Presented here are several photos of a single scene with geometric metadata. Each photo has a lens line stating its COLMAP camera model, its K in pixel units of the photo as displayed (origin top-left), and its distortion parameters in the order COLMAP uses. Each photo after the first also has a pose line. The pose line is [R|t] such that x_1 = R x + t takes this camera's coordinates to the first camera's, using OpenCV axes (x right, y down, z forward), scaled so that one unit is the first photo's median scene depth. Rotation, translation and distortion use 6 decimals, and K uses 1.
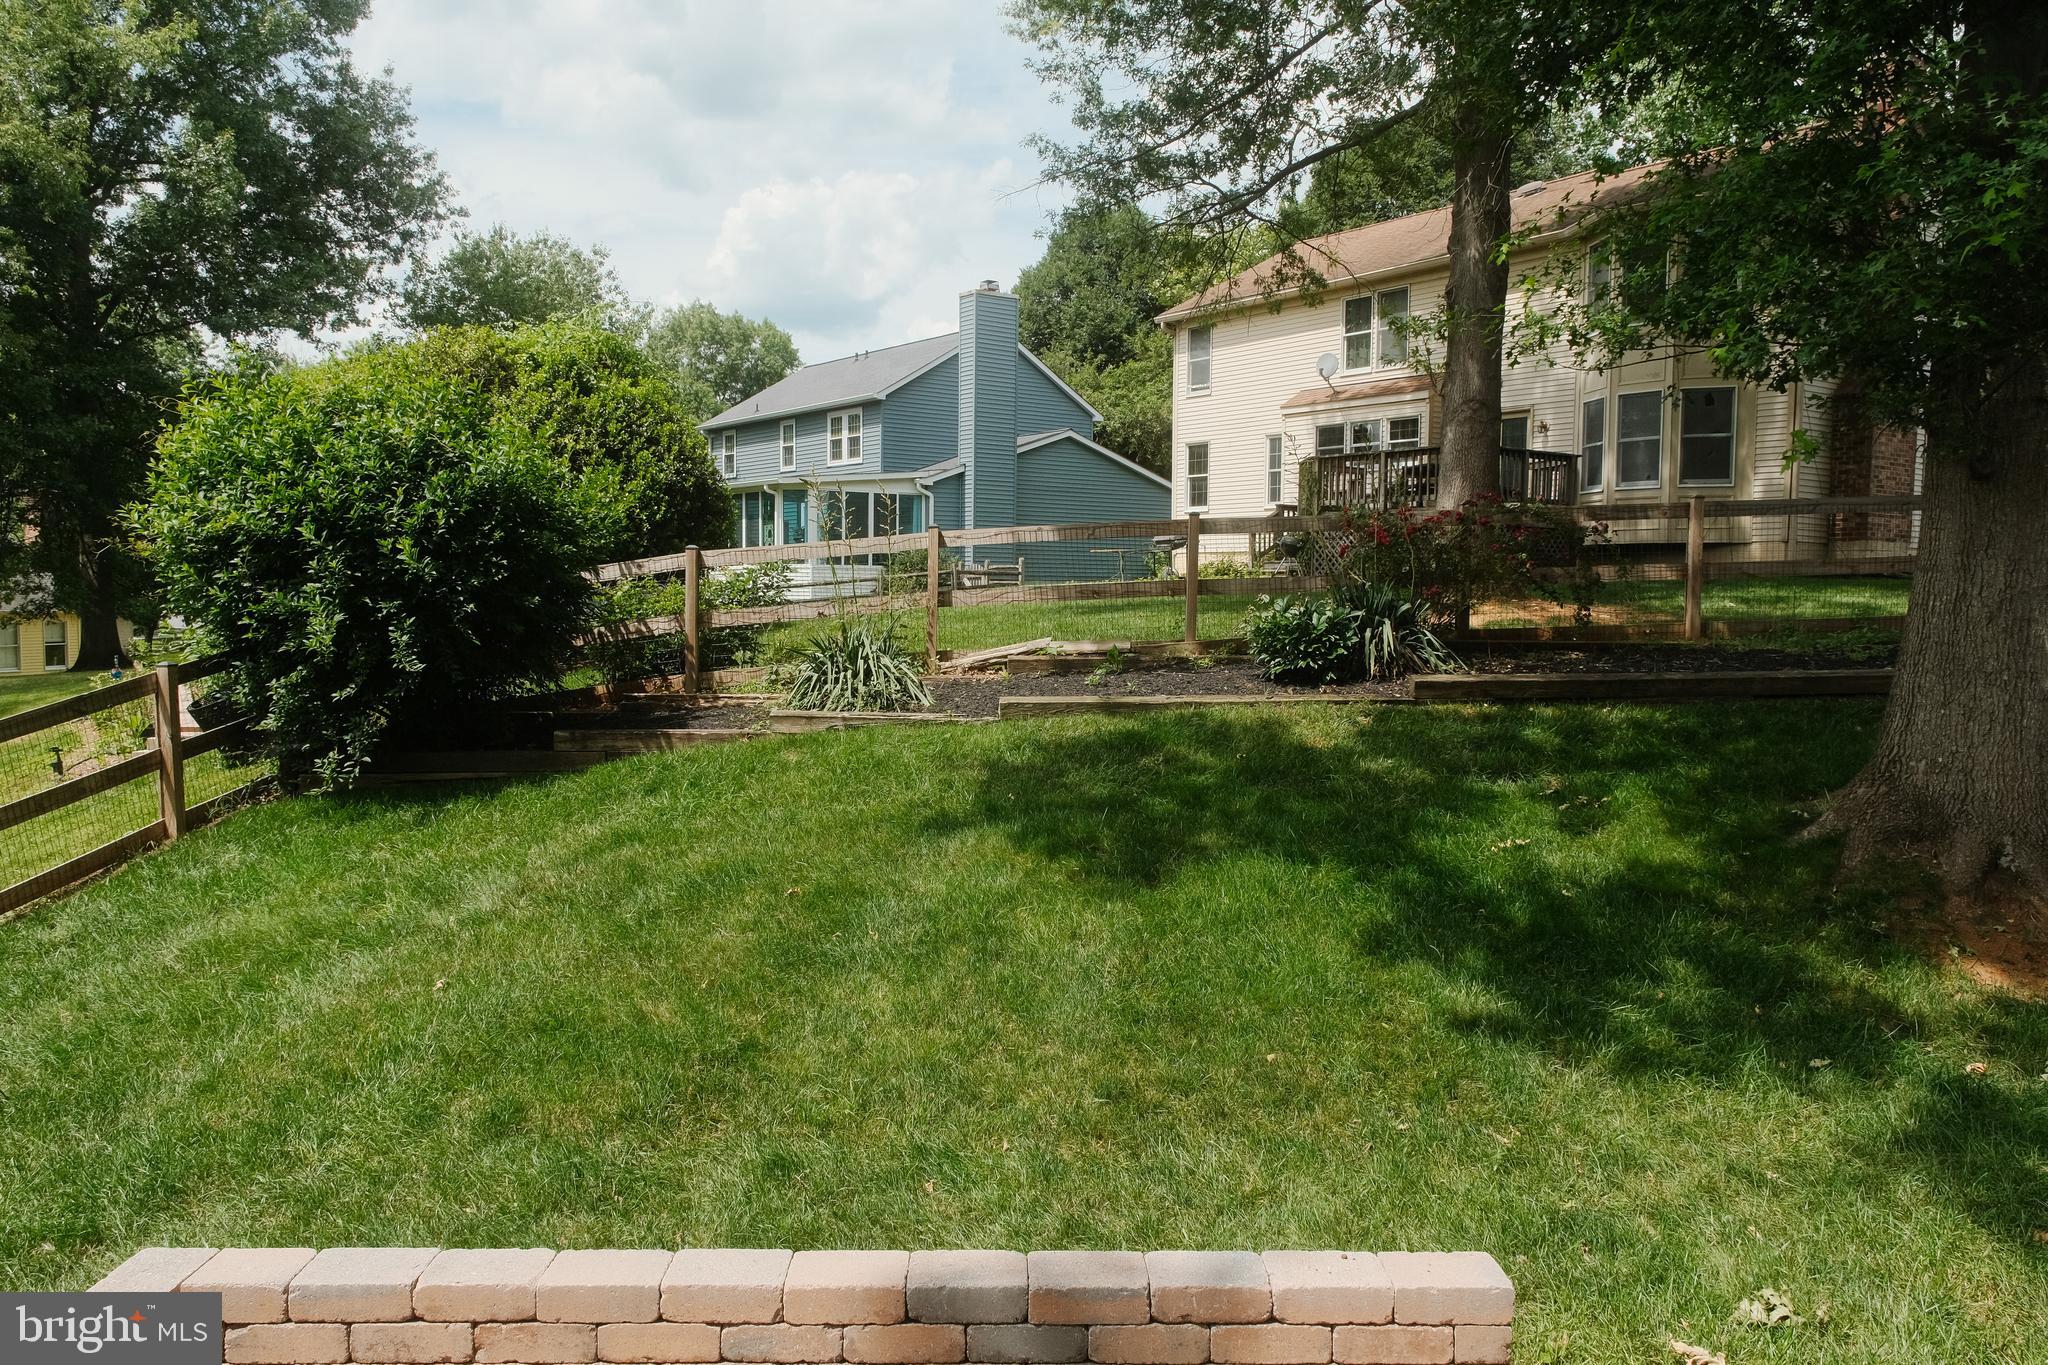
lens RADIAL K [[1485.0, 0, 997.9], [0, 1485.0, 695.4], [0, 0, 1]] dist [-0.005077, 0.004394]
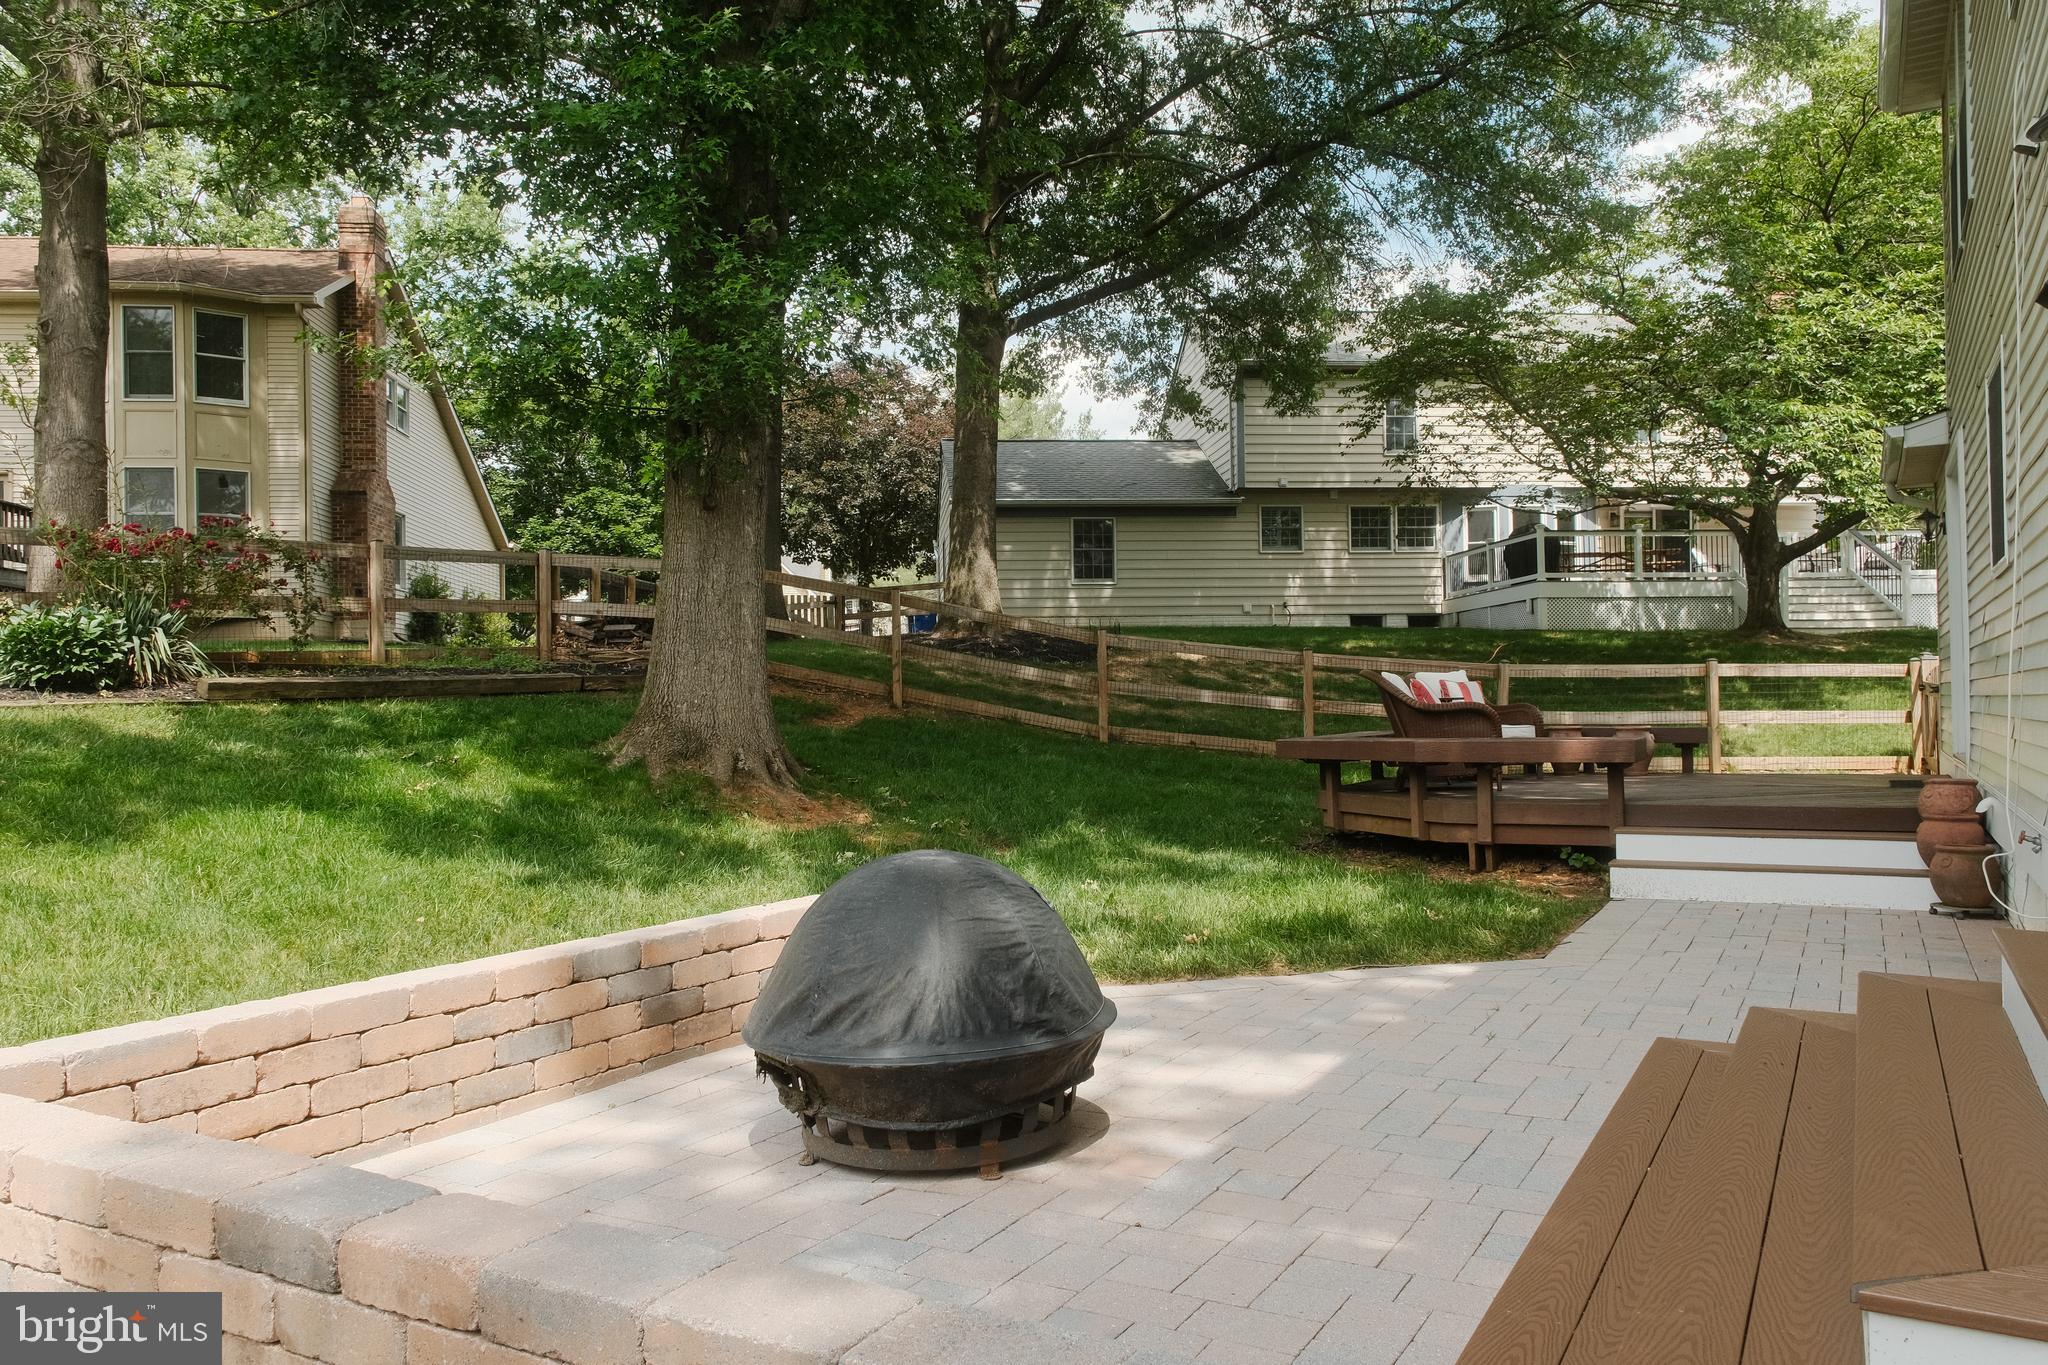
lens RADIAL K [[1480.3, 0, 1021.2], [0, 1480.3, 727.6], [0, 0, 1]] dist [-0.001770, 0.000697]
pose [[0.498420, -0.022747, 0.866637, -0.442513], [0.080016, 0.996596, -0.019860, 0.117367], [-0.863235, 0.079243, 0.498543, 0.004137]]
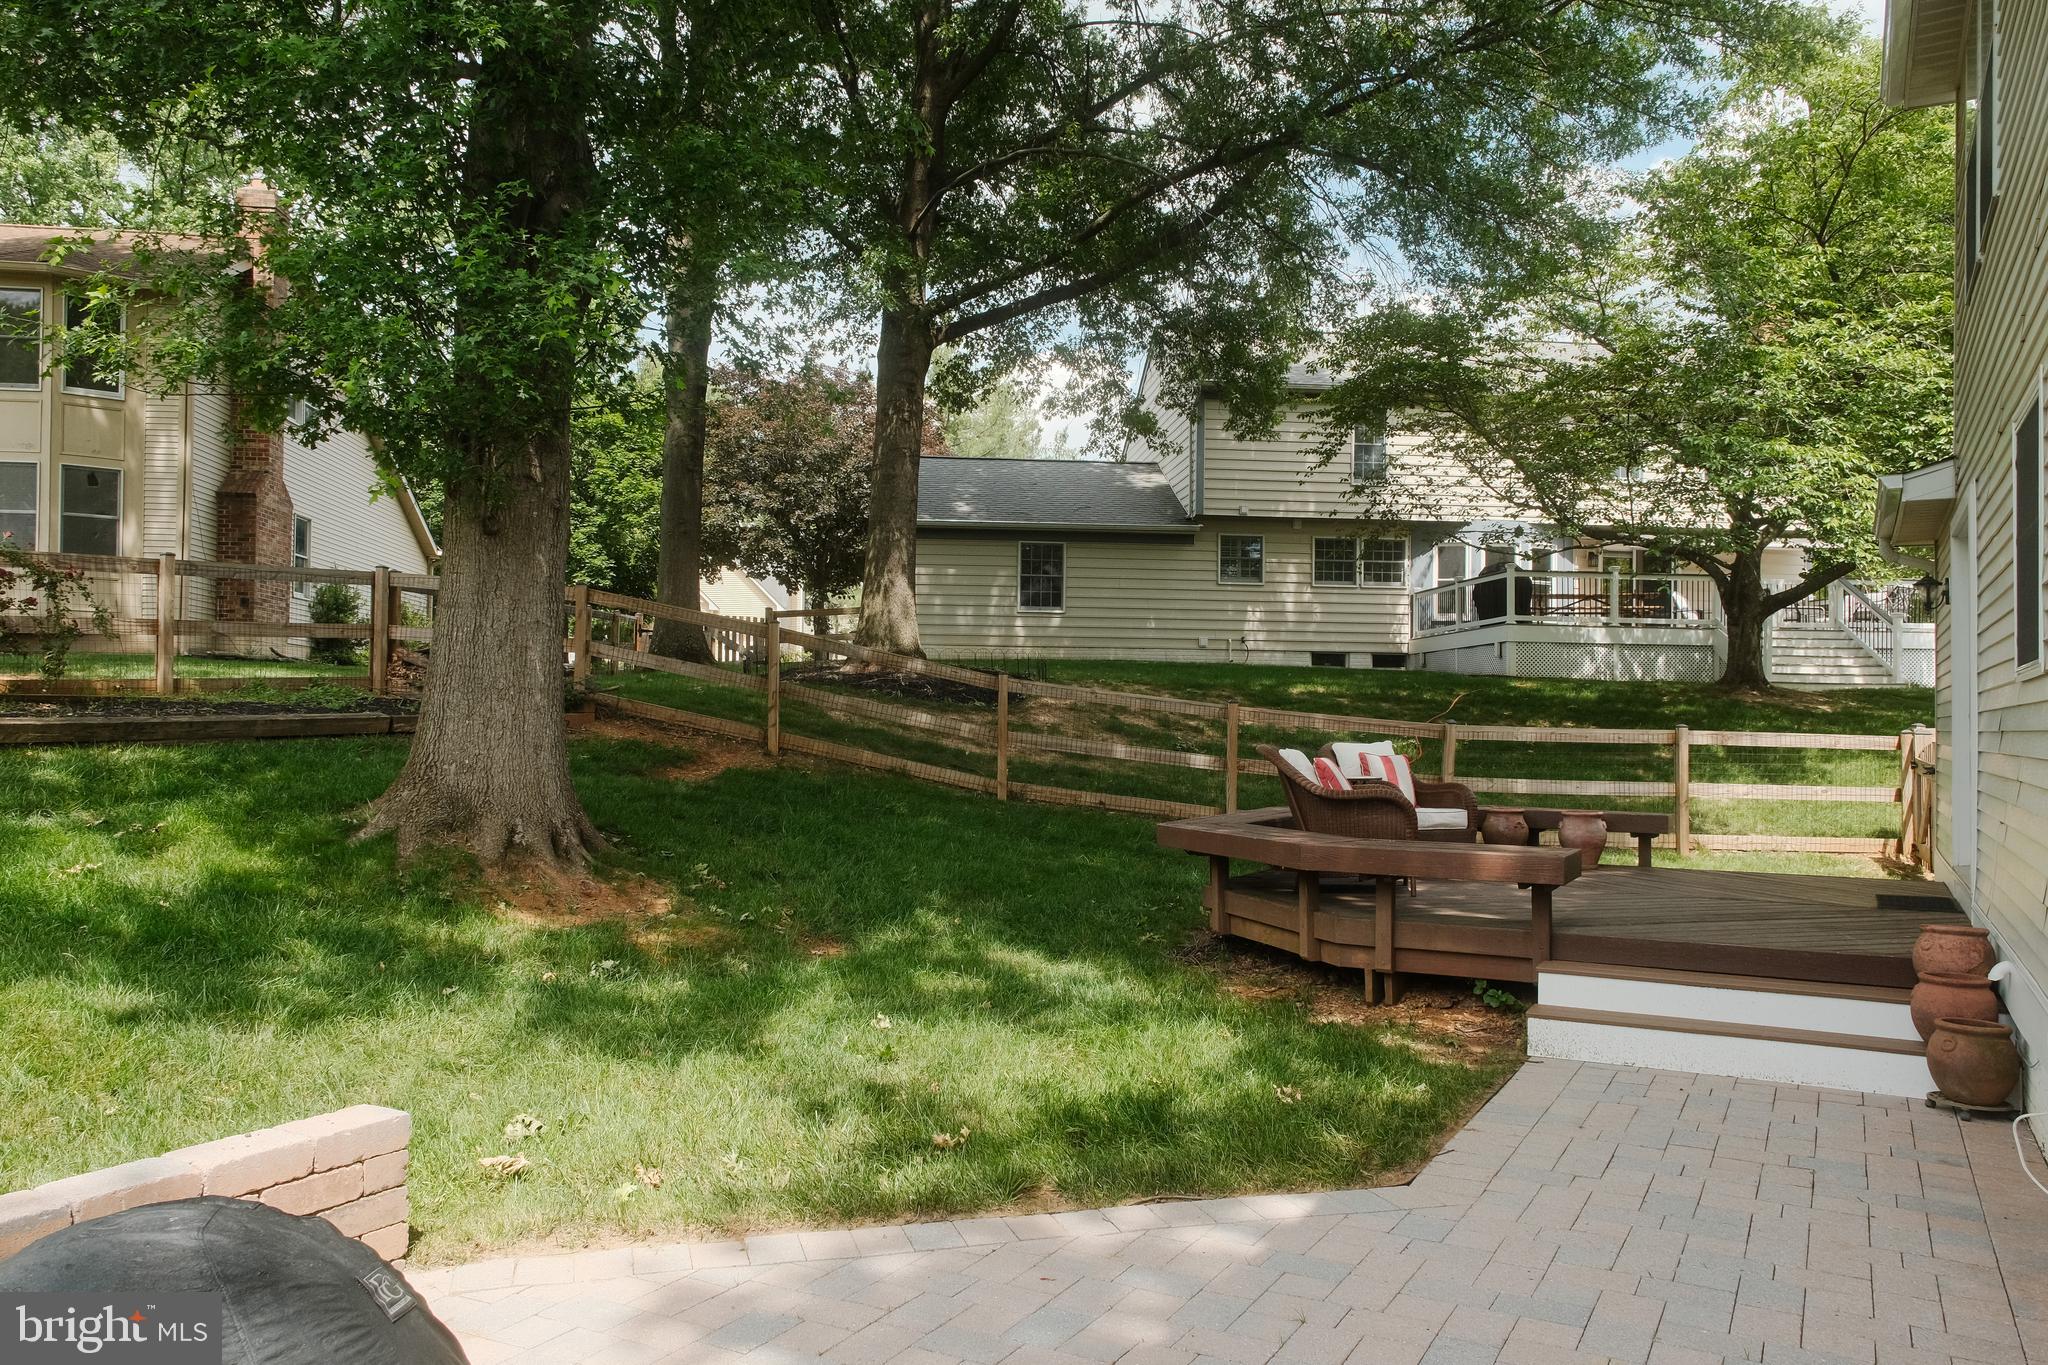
lens RADIAL K [[1473.4, 0, 1026.0], [0, 1473.4, 733.6], [0, 0, 1]] dist [-0.004313, 0.002140]
pose [[0.492426, -0.004765, 0.870341, -0.184471], [0.053640, 0.998250, -0.024884, 0.071459], [-0.868700, 0.058939, 0.491820, 0.001388]]
